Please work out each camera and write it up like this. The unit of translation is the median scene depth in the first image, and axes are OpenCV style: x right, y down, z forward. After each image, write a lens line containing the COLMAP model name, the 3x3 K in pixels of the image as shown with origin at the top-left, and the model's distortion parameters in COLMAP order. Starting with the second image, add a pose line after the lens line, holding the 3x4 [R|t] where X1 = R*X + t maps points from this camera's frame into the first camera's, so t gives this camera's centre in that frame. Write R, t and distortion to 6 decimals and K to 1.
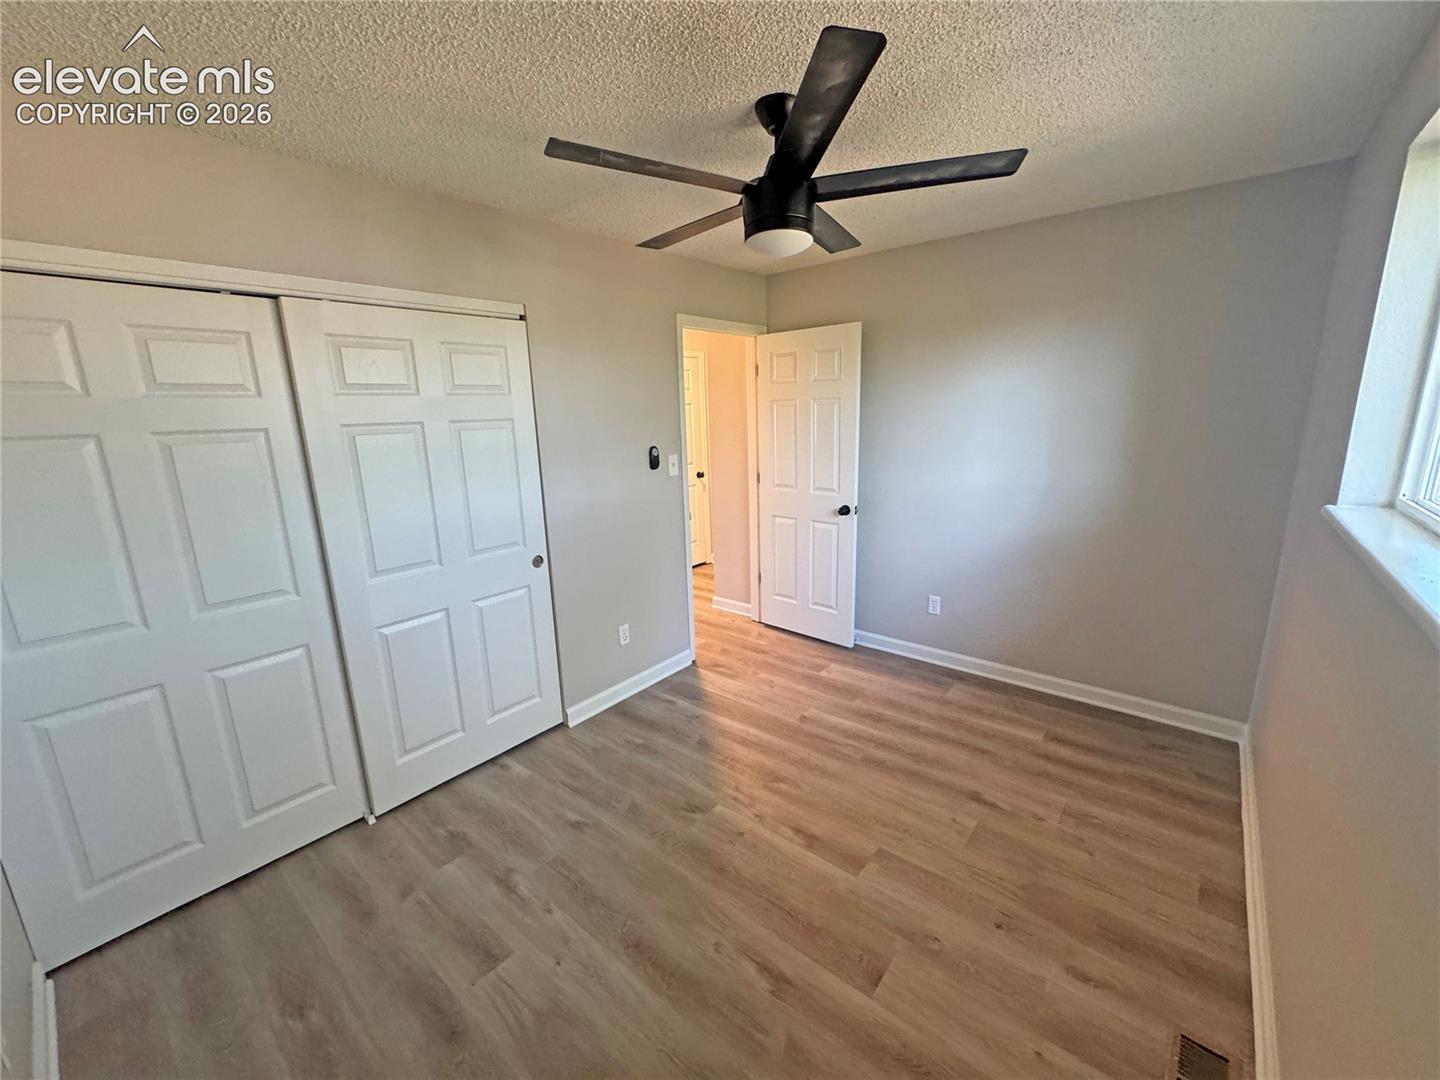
lens RADIAL K [[575.7, 0, 719.6], [0, 575.7, 536.0], [0, 0, 1]] dist [0.000165, -0.000851]
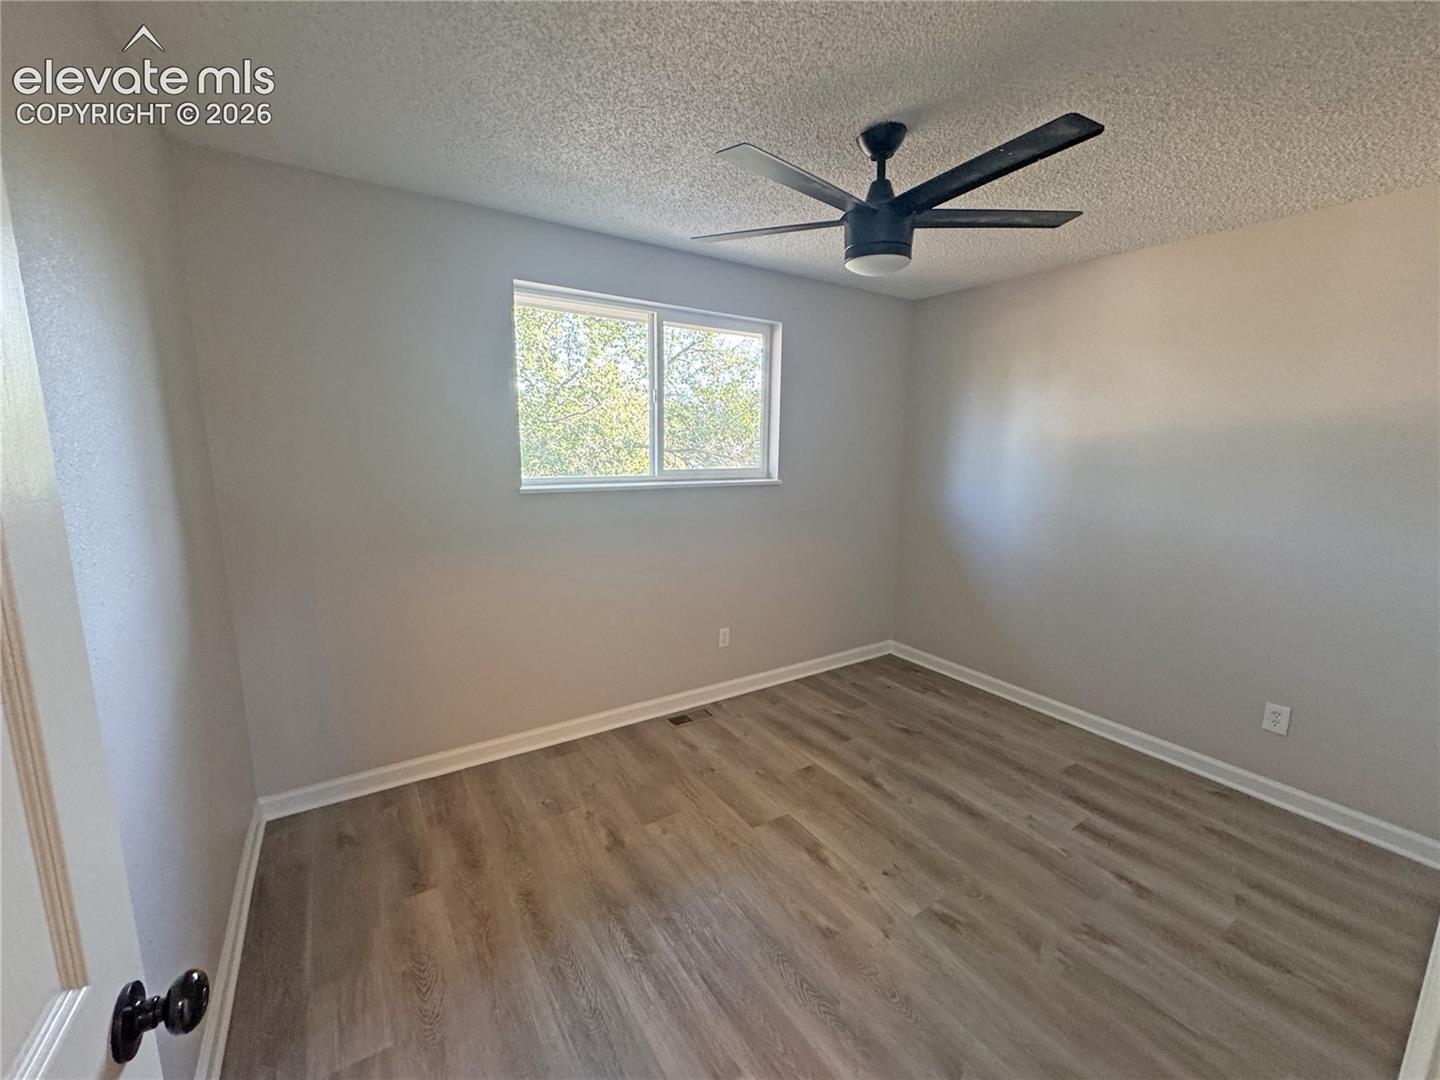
lens RADIAL K [[575.7, 0, 725.8], [0, 575.7, 536.7], [0, 0, 1]] dist [0.000165, -0.000851]
pose [[-0.958132, -0.034638, 0.284224, 0.041802], [0.073715, 0.929355, 0.361754, -0.353416], [-0.276676, 0.367560, -0.887891, 1.766559]]
